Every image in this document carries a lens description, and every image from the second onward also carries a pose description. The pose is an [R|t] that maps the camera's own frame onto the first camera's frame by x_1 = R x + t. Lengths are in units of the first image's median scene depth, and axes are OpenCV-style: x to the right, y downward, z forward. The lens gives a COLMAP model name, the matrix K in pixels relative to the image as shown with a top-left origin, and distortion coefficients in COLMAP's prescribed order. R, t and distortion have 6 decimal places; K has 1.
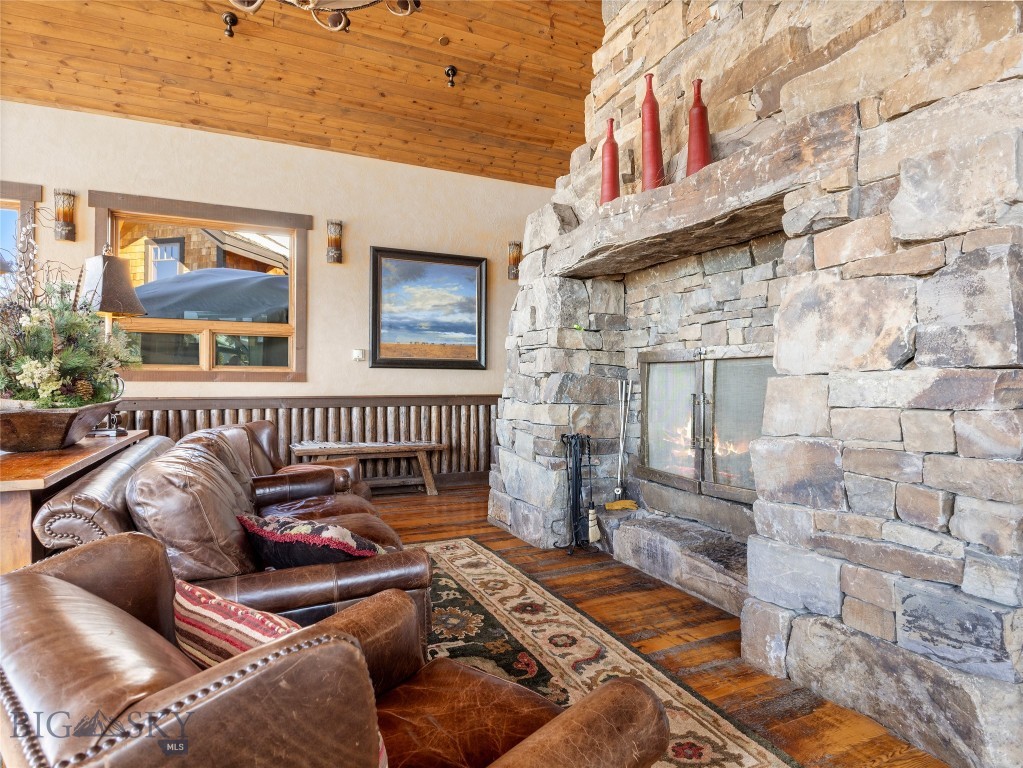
lens RADIAL K [[584.5, 0, 509.0], [0, 584.5, 381.9], [0, 0, 1]] dist [-0.000086, -0.000279]
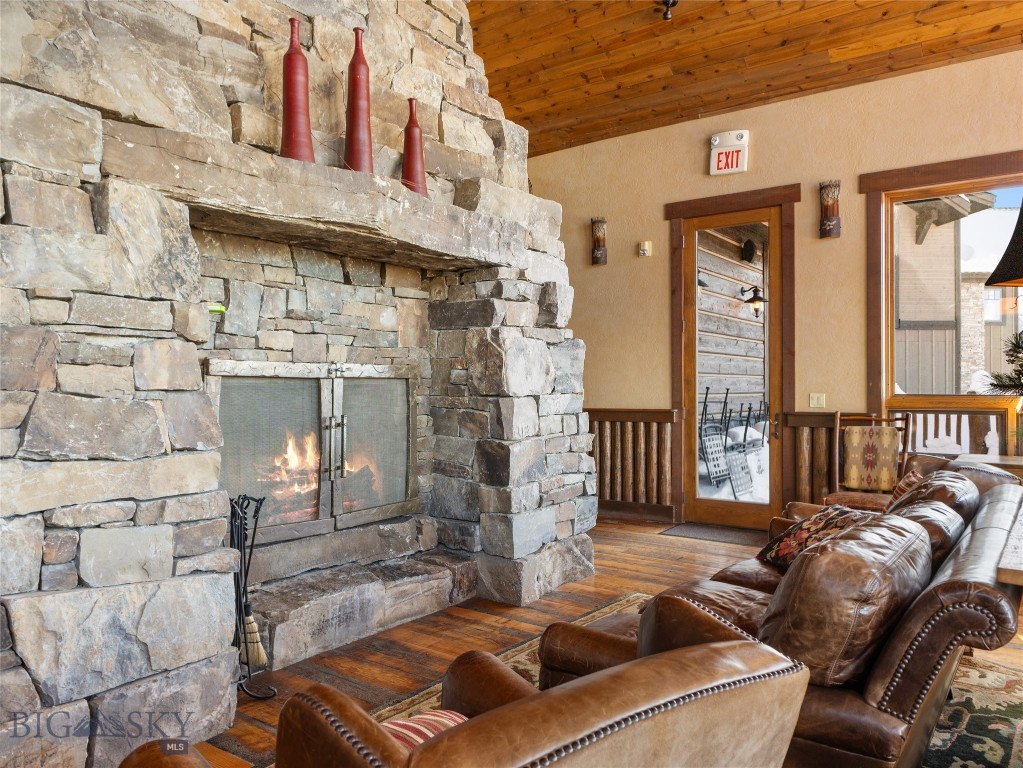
lens RADIAL K [[739.0, 0, 509.3], [0, 739.0, 385.5], [0, 0, 1]] dist [-0.011218, -0.002702]
pose [[-0.483351, 0.008808, 0.875382, -0.812755], [0.001721, 0.999957, -0.009112, -0.016306], [-0.875425, -0.002897, -0.483346, 1.387510]]
